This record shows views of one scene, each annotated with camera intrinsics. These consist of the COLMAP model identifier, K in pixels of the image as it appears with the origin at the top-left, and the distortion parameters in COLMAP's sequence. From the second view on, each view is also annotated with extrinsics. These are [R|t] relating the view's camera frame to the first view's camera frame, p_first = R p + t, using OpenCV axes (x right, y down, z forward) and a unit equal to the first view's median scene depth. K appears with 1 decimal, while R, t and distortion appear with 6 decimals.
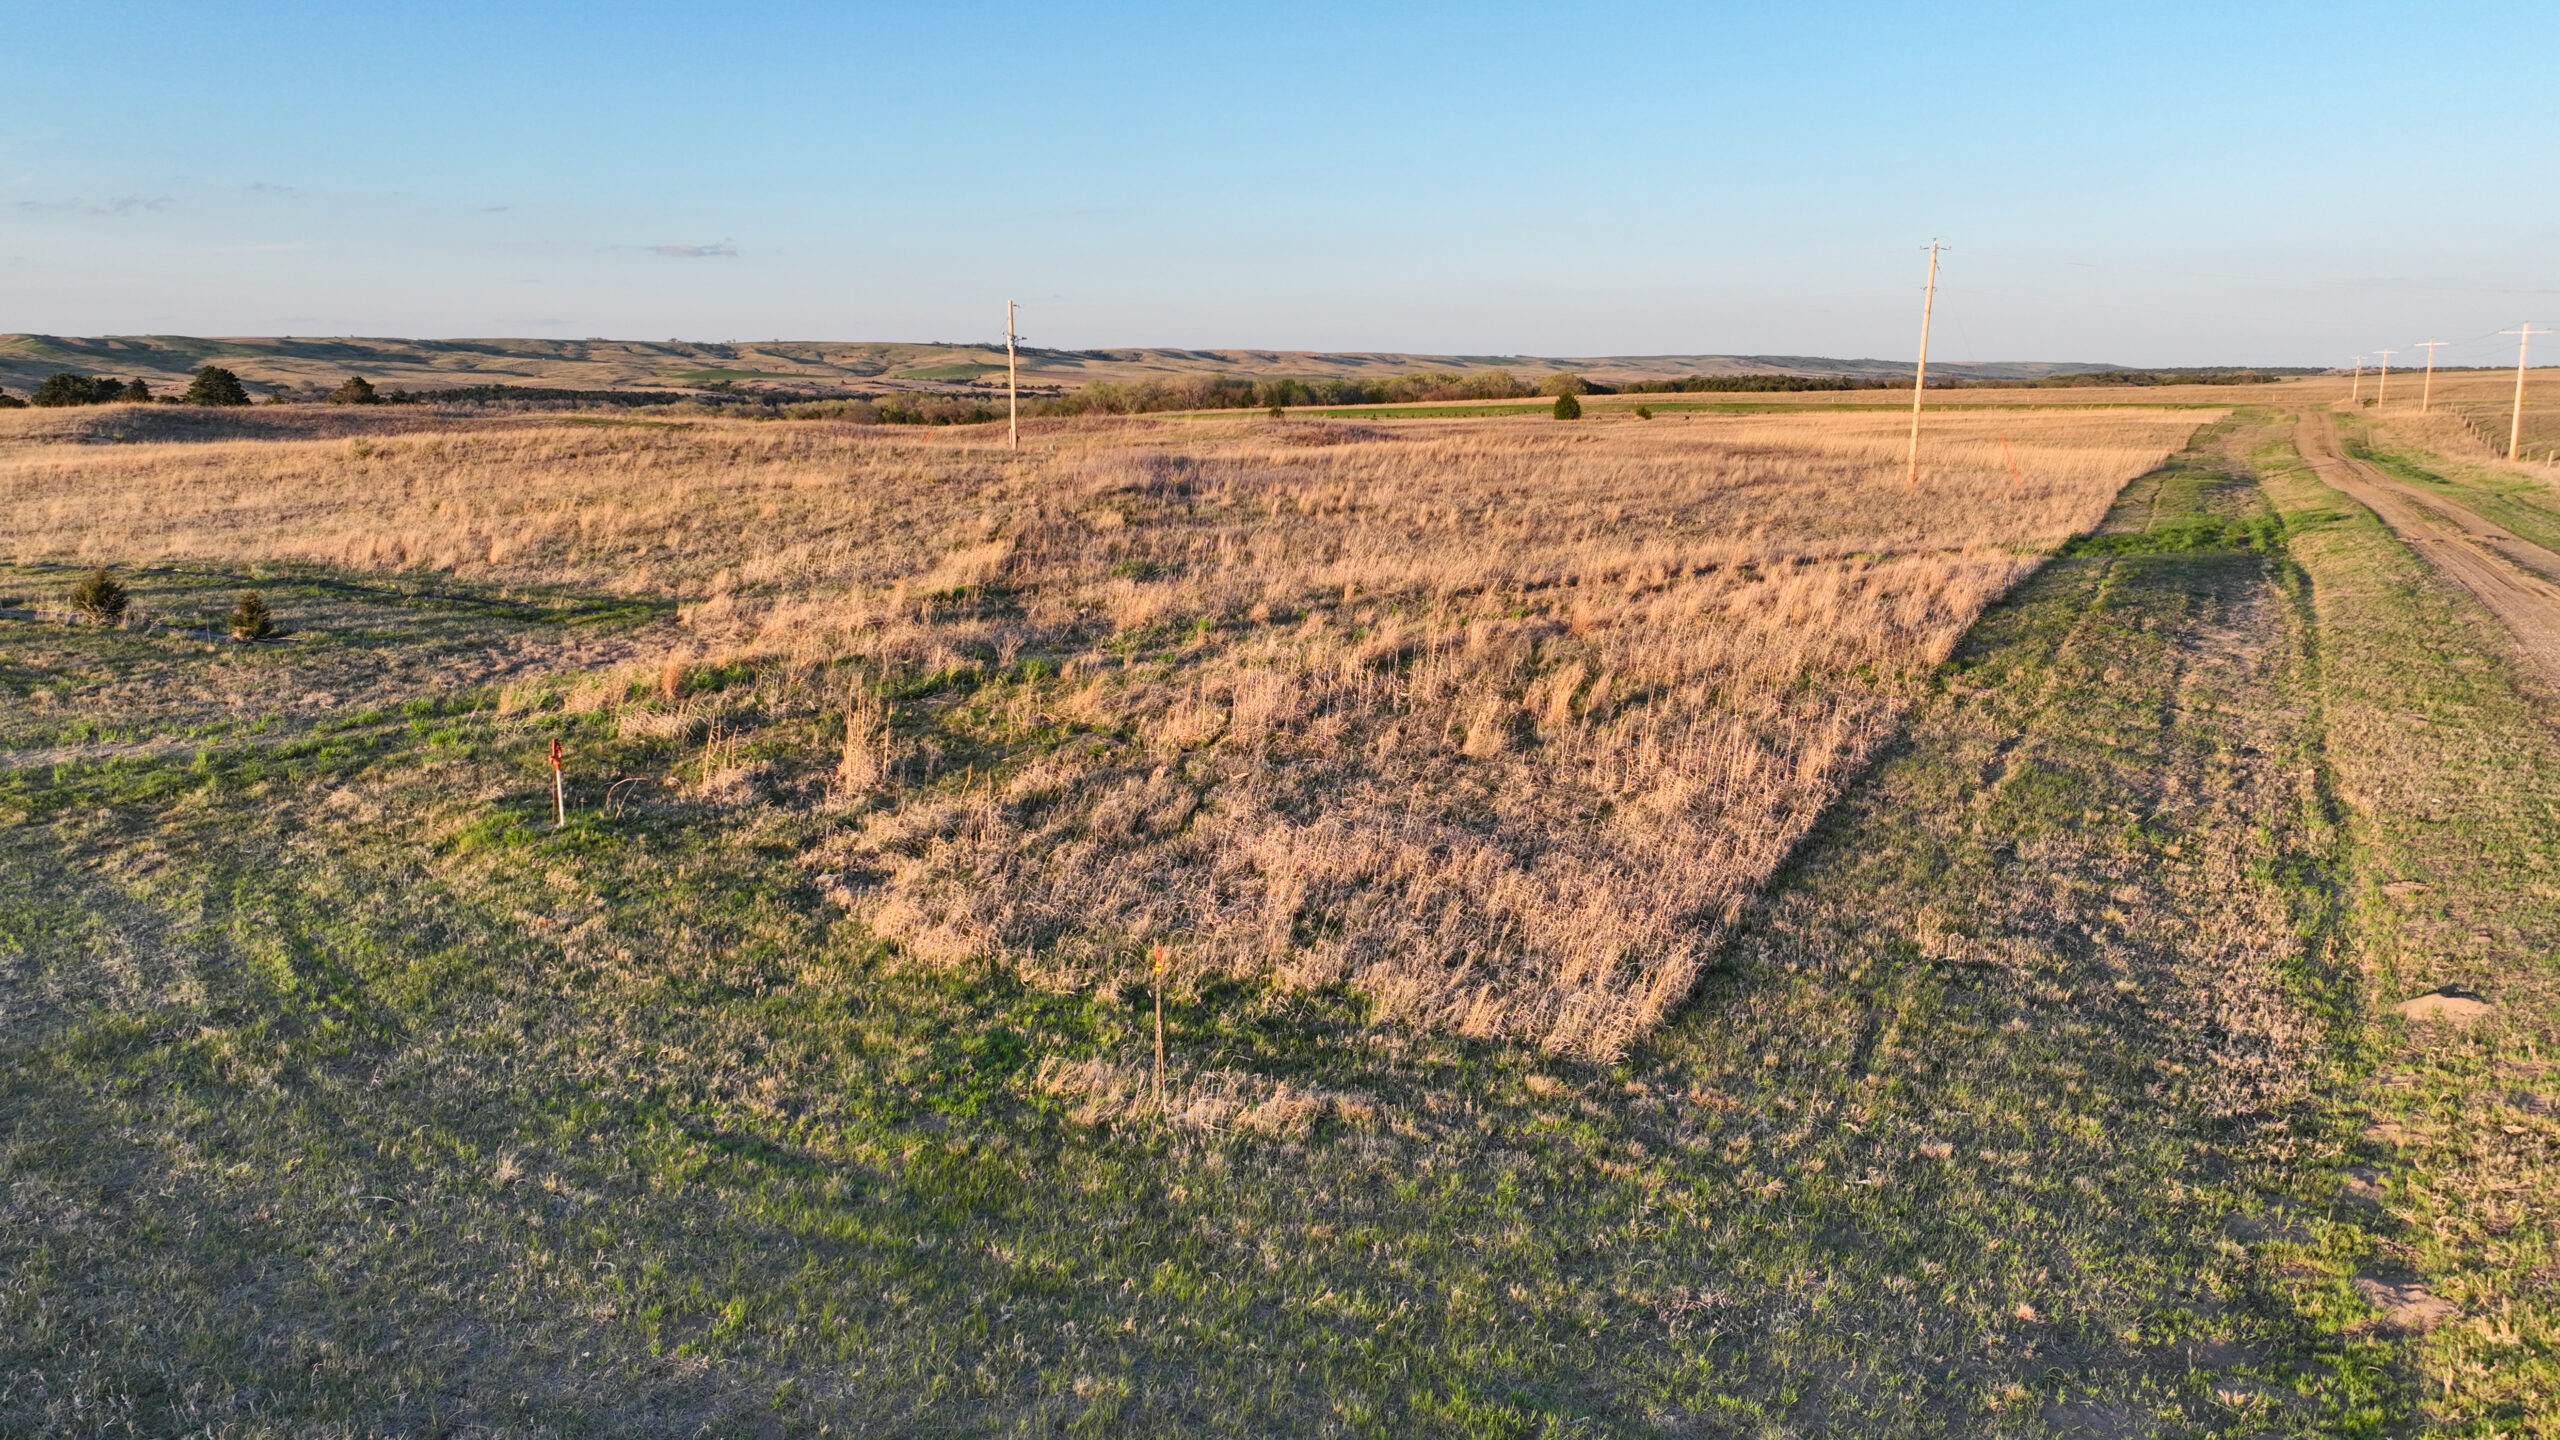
lens RADIAL K [[1795.2, 0, 1270.3], [0, 1795.2, 714.8], [0, 0, 1]] dist [-0.003363, 0.019712]
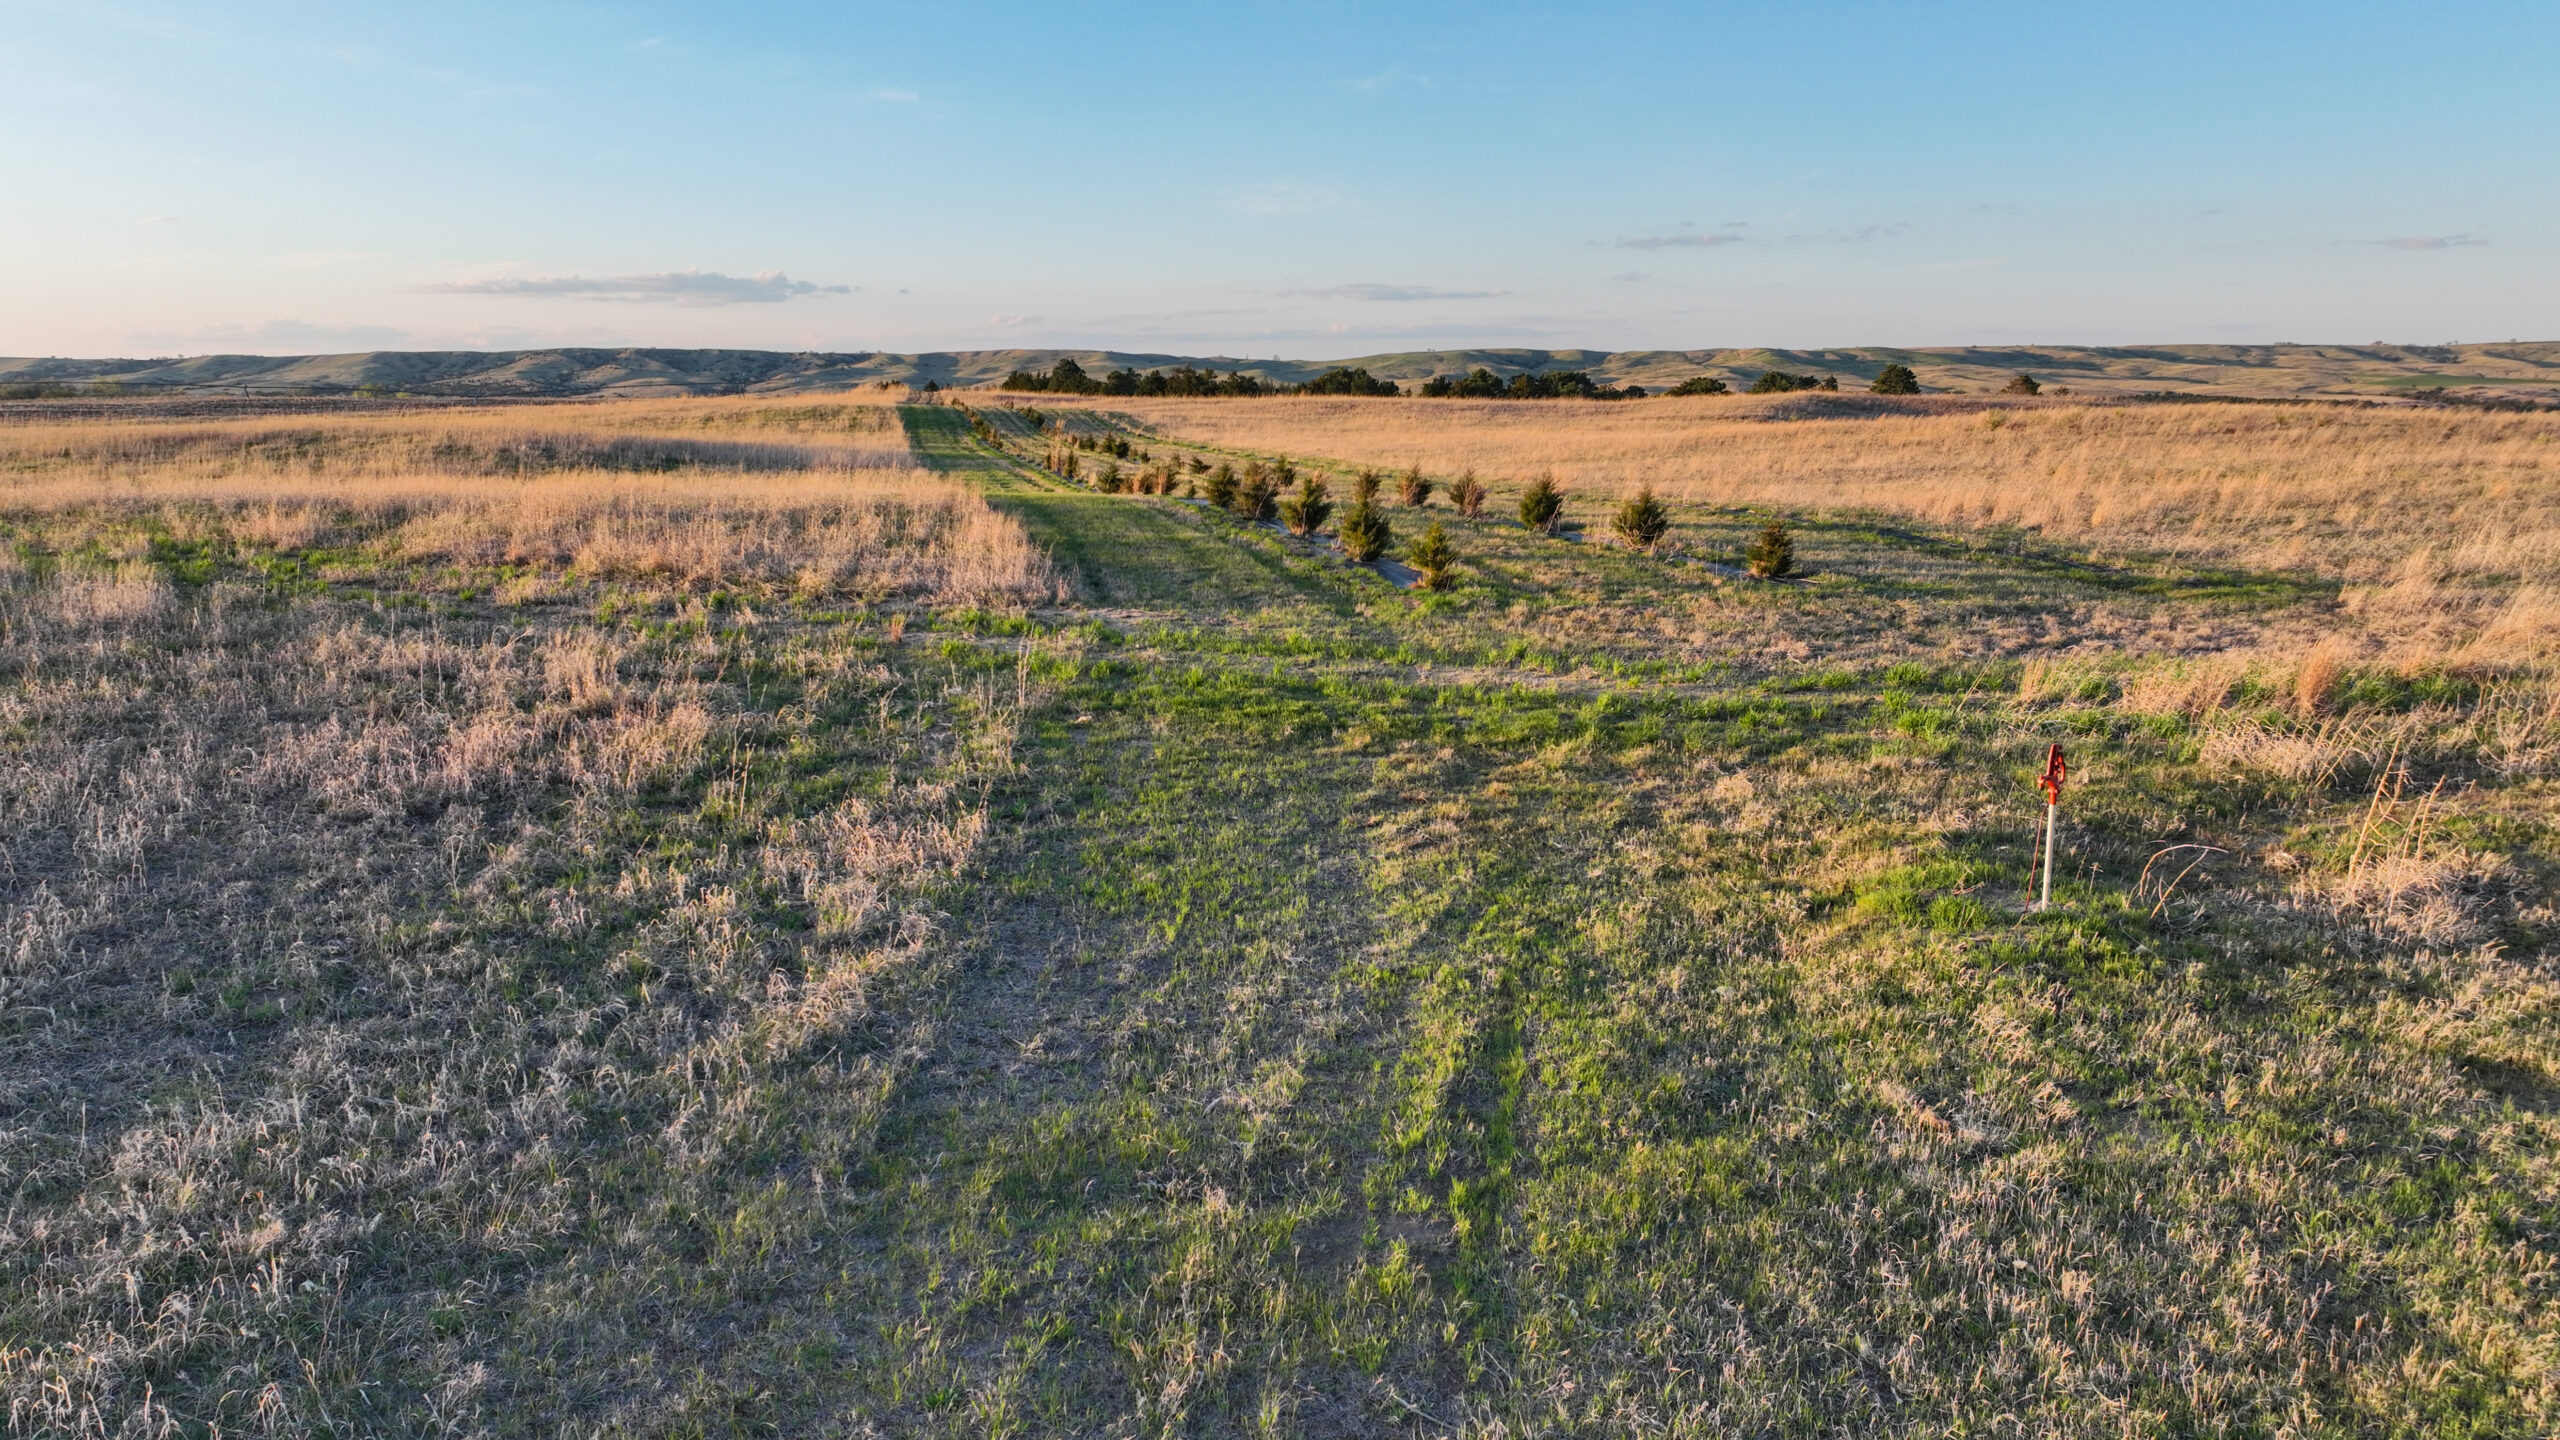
lens RADIAL K [[1795.2, 0, 1296.9], [0, 1795.2, 719.0], [0, 0, 1]] dist [-0.003363, 0.019712]
pose [[0.662399, 0.137688, -0.736389, -0.105357], [-0.140368, 0.988367, 0.058539, 0.004341], [0.735883, 0.064589, 0.674021, 0.317394]]
